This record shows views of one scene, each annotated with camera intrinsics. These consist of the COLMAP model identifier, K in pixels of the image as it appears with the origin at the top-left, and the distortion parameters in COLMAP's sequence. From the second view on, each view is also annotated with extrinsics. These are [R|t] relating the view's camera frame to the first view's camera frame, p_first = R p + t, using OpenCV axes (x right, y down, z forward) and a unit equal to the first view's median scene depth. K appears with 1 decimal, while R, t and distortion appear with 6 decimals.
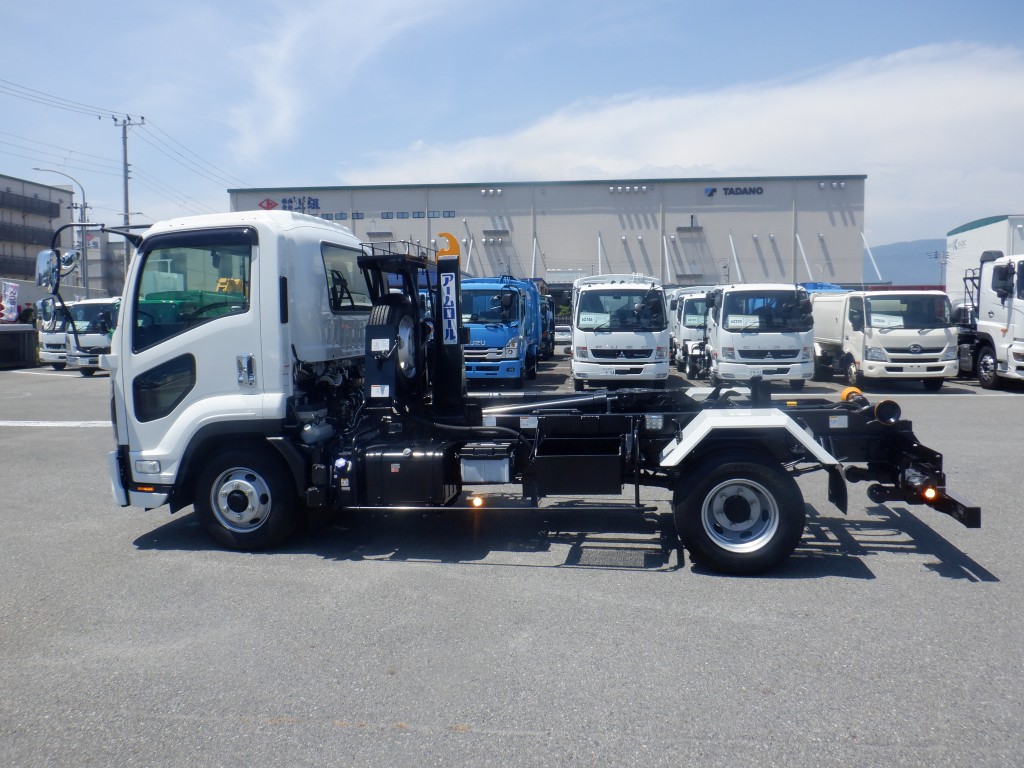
lens RADIAL K [[820.1, 0, 500.0], [0, 820.1, 370.8], [0, 0, 1]] dist [-0.018277, -0.015317]
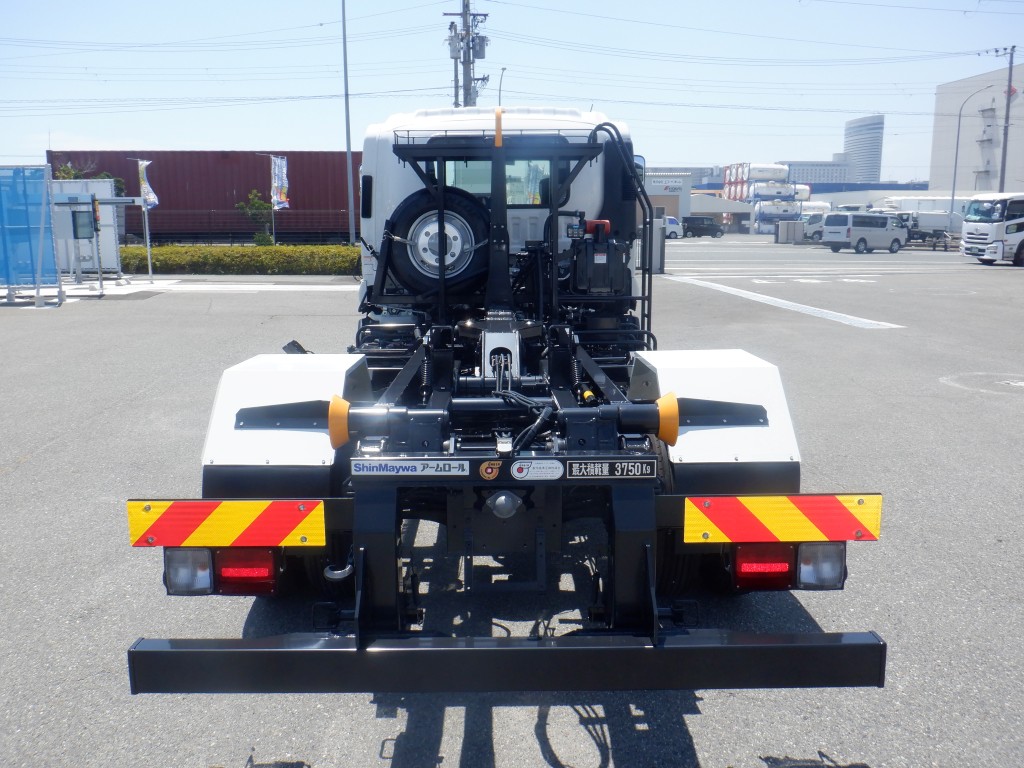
lens RADIAL K [[820.1, 0, 509.8], [0, 820.1, 379.0], [0, 0, 1]] dist [-0.018277, -0.015317]
pose [[0.196552, 0.190738, -0.961762, 0.703214], [-0.057386, 0.981452, 0.182915, -0.046191], [0.978813, 0.019239, 0.203853, 0.762379]]
